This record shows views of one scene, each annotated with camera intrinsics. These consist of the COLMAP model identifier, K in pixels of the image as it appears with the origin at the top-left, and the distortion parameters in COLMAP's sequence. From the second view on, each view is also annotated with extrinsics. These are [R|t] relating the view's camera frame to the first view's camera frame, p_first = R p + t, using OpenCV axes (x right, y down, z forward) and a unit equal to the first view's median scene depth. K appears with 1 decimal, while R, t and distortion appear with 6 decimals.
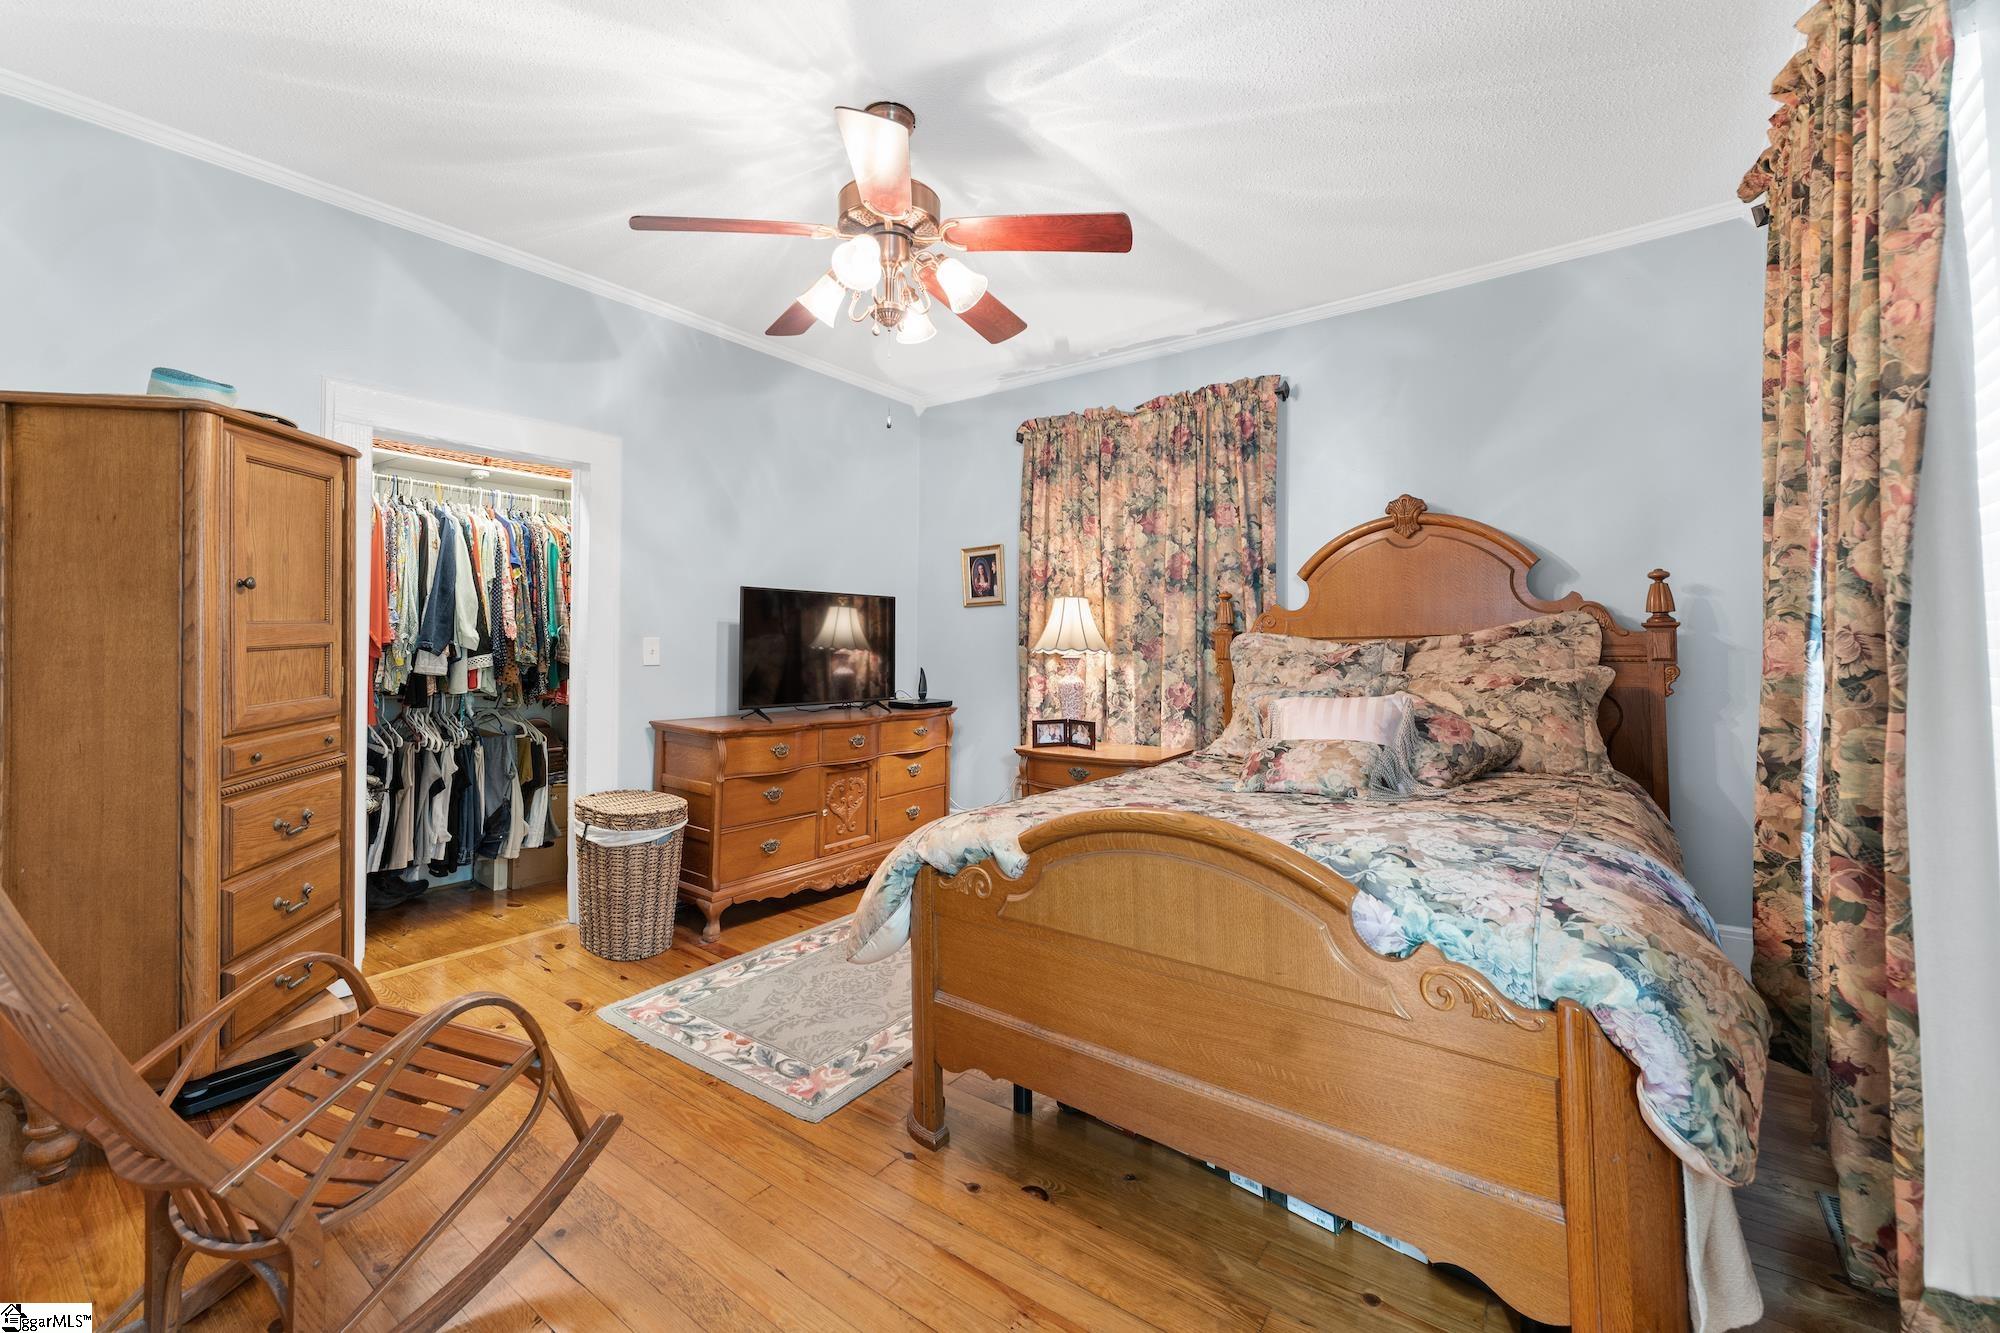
lens RADIAL K [[843.8, 0, 997.8], [0, 843.8, 624.7], [0, 0, 1]] dist [0.000376, 0.000048]
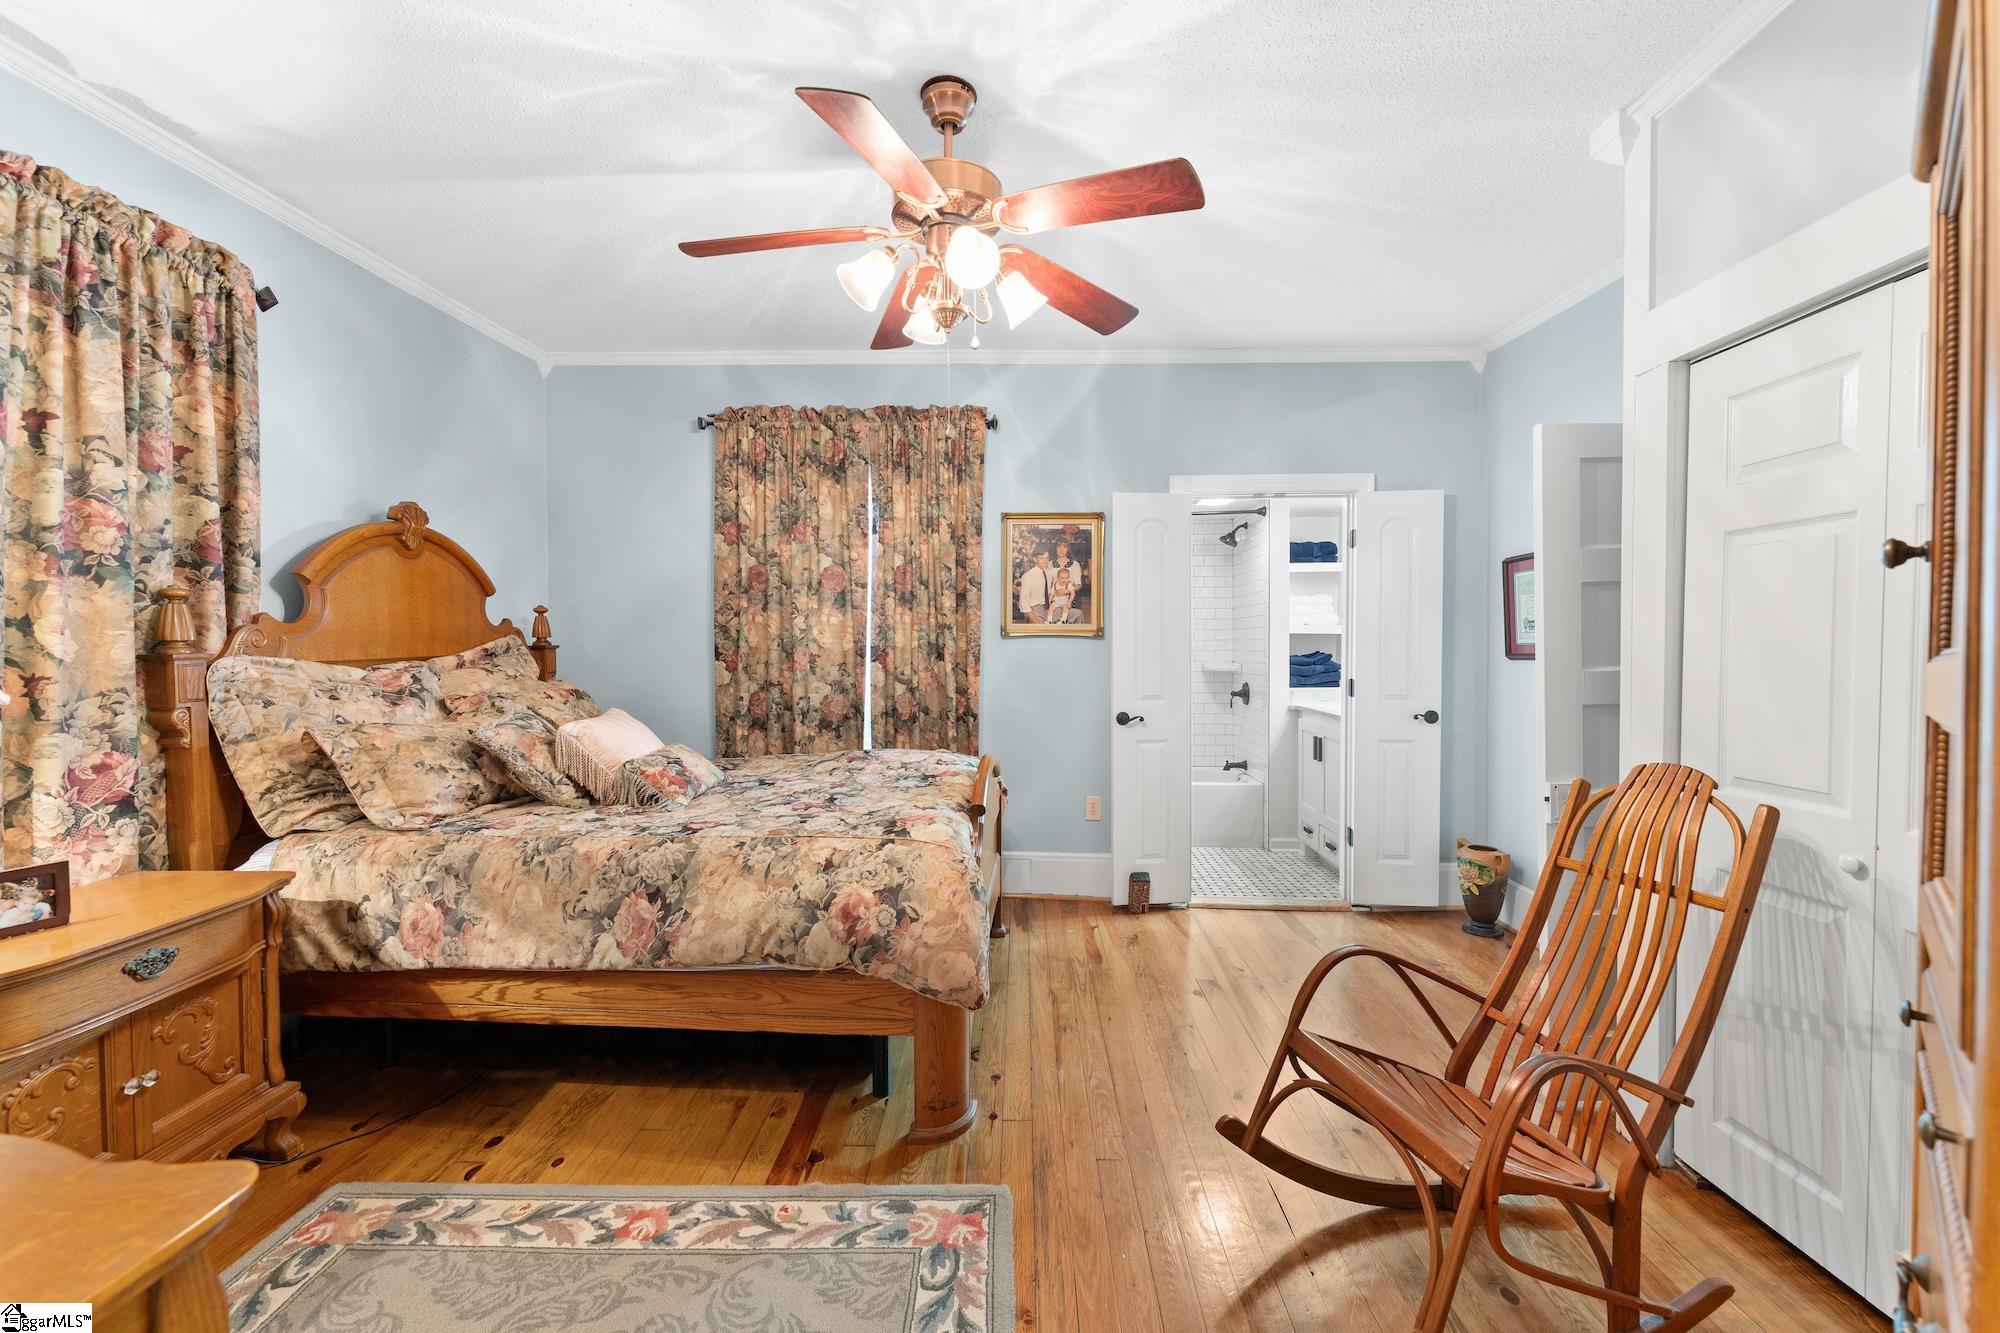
lens RADIAL K [[803.9, 0, 1007.4], [0, 803.9, 665.8], [0, 0, 1]] dist [0.001794, 0.000291]
pose [[-0.585536, -0.018475, 0.810436, -0.637226], [-0.008263, 0.999824, 0.016822, 0.002320], [-0.810604, 0.003154, -0.585586, 1.047458]]
